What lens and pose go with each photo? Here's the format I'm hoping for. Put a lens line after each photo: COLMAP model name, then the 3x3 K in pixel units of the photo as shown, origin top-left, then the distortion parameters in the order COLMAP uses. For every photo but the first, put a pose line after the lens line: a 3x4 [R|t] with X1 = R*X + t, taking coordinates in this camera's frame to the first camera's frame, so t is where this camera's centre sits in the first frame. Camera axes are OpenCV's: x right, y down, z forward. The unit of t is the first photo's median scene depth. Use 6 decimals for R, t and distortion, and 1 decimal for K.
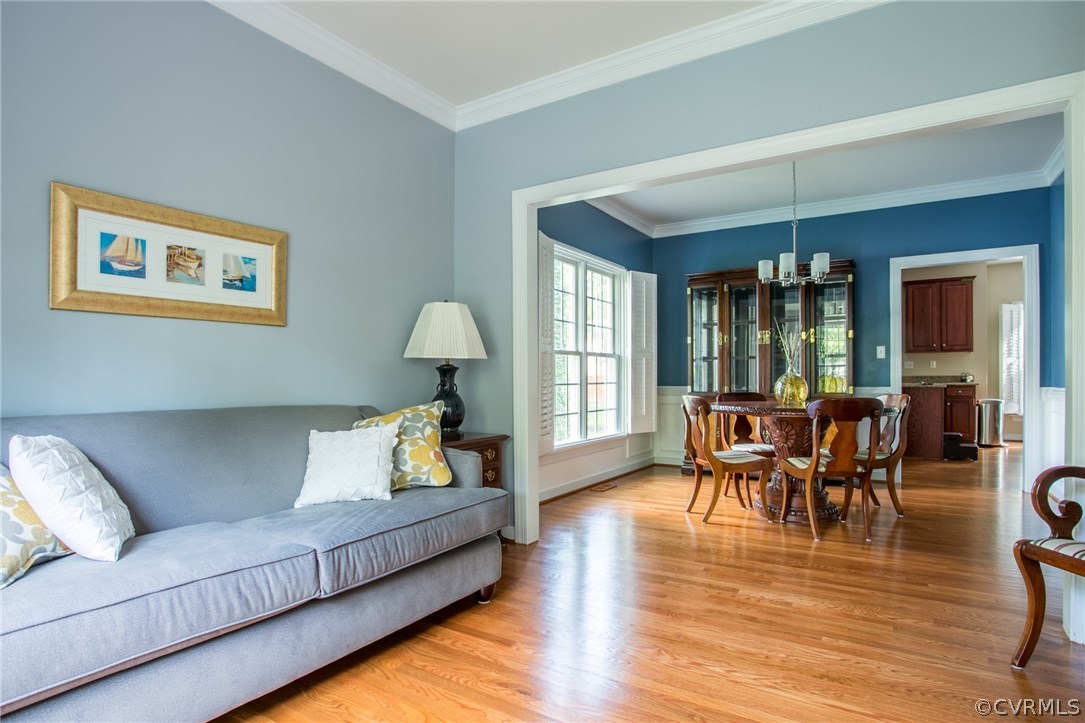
lens RADIAL K [[560.4, 0, 549.3], [0, 560.4, 379.1], [0, 0, 1]] dist [-0.028008, 0.006543]
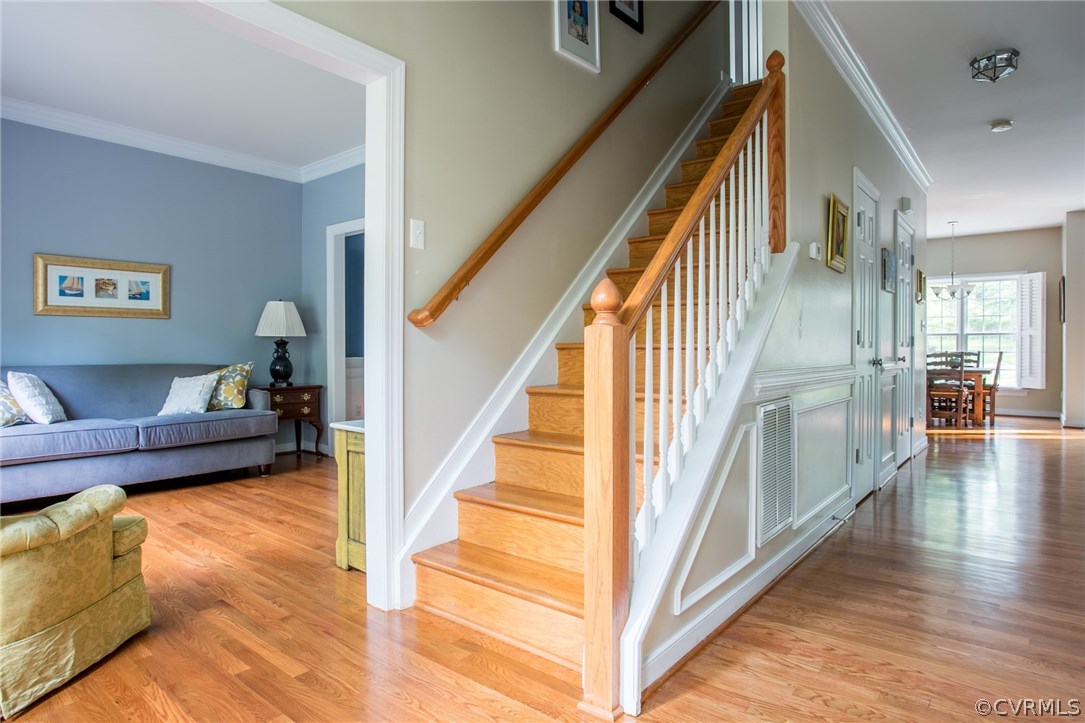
lens RADIAL K [[614.5, 0, 533.5], [0, 614.5, 356.6], [0, 0, 1]] dist [0.000367, 0.002379]
pose [[0.989395, 0.003824, -0.145197, 1.112663], [-0.002241, 0.999936, 0.011059, 0.000153], [0.145230, -0.010616, 0.989341, -0.883484]]
